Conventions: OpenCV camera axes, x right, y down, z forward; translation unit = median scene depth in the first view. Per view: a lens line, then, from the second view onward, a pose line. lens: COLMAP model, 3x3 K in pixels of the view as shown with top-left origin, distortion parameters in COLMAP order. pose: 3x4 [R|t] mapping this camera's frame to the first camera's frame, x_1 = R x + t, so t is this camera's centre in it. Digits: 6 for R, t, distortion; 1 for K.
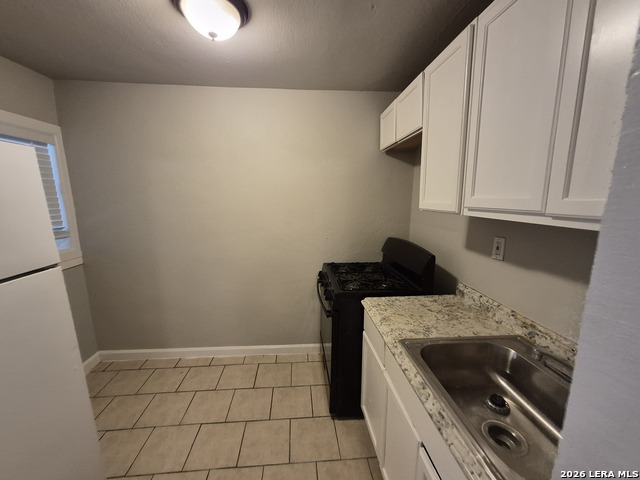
lens RADIAL K [[251.4, 0, 319.1], [0, 251.4, 242.1], [0, 0, 1]] dist [0.001568, 0.000785]
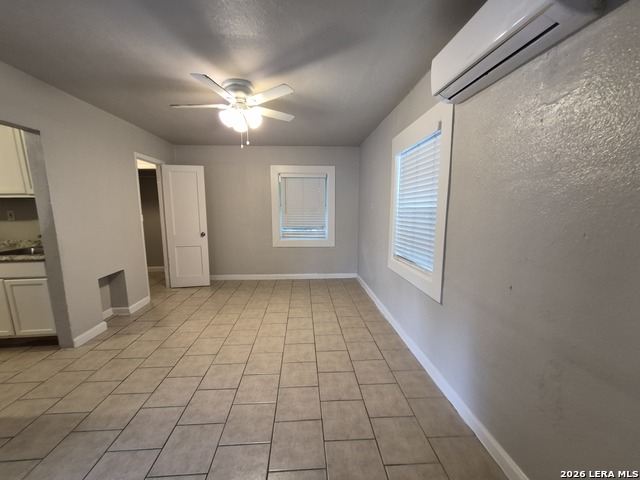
lens RADIAL K [[251.4, 0, 317.9], [0, 251.4, 243.3], [0, 0, 1]] dist [0.001568, 0.000785]
pose [[0.018944, -0.144675, 0.989298, -1.193147], [0.190766, 0.971821, 0.138466, 0.390426], [-0.981453, 0.186102, 0.046009, -1.380940]]
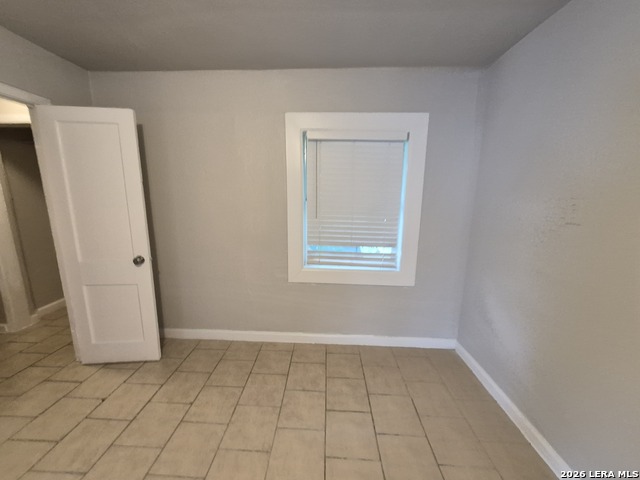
lens RADIAL K [[251.4, 0, 323.8], [0, 251.4, 246.0], [0, 0, 1]] dist [0.001568, 0.000785]
pose [[0.116324, -0.194636, 0.973954, 0.368171], [0.175597, 0.969194, 0.172712, 0.311326], [-0.977566, 0.150933, 0.146918, -1.164569]]
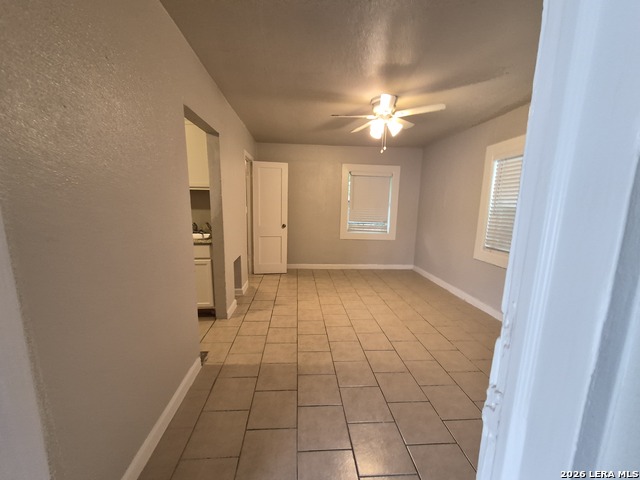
lens RADIAL K [[251.4, 0, 314.9], [0, 251.4, 246.0], [0, 0, 1]] dist [0.001568, 0.000785]
pose [[0.007011, -0.172756, 0.984940, -1.486471], [0.165165, 0.971636, 0.169246, 0.222958], [-0.986241, 0.161491, 0.035345, -0.483492]]
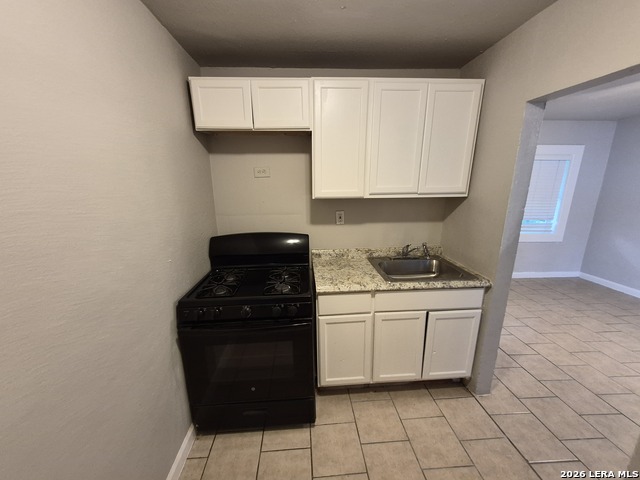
lens RADIAL K [[251.4, 0, 313.3], [0, 251.4, 242.7], [0, 0, 1]] dist [0.001568, 0.000785]
pose [[0.028493, -0.237838, 0.970887, -0.804911], [0.191502, 0.954589, 0.228225, -0.196814], [-0.981079, 0.179424, 0.072745, 0.930680]]
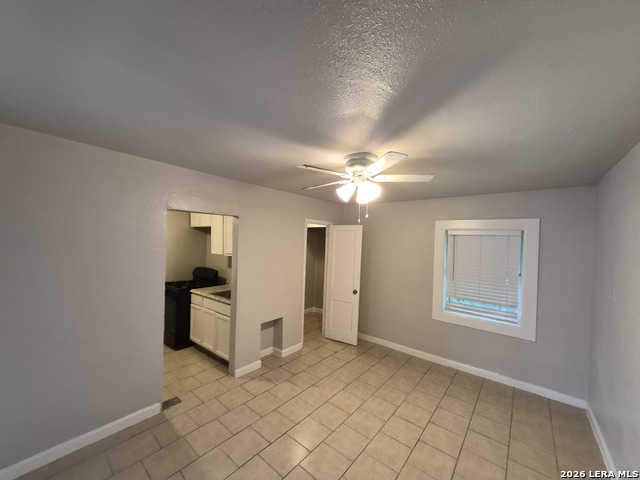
lens RADIAL K [[251.4, 0, 314.5], [0, 251.4, 242.2], [0, 0, 1]] dist [0.001568, 0.000785]
pose [[0.703912, 0.018866, 0.710037, -0.755797], [0.103025, 0.986364, -0.128344, 0.211988], [-0.702776, 0.163495, 0.692370, -1.707548]]
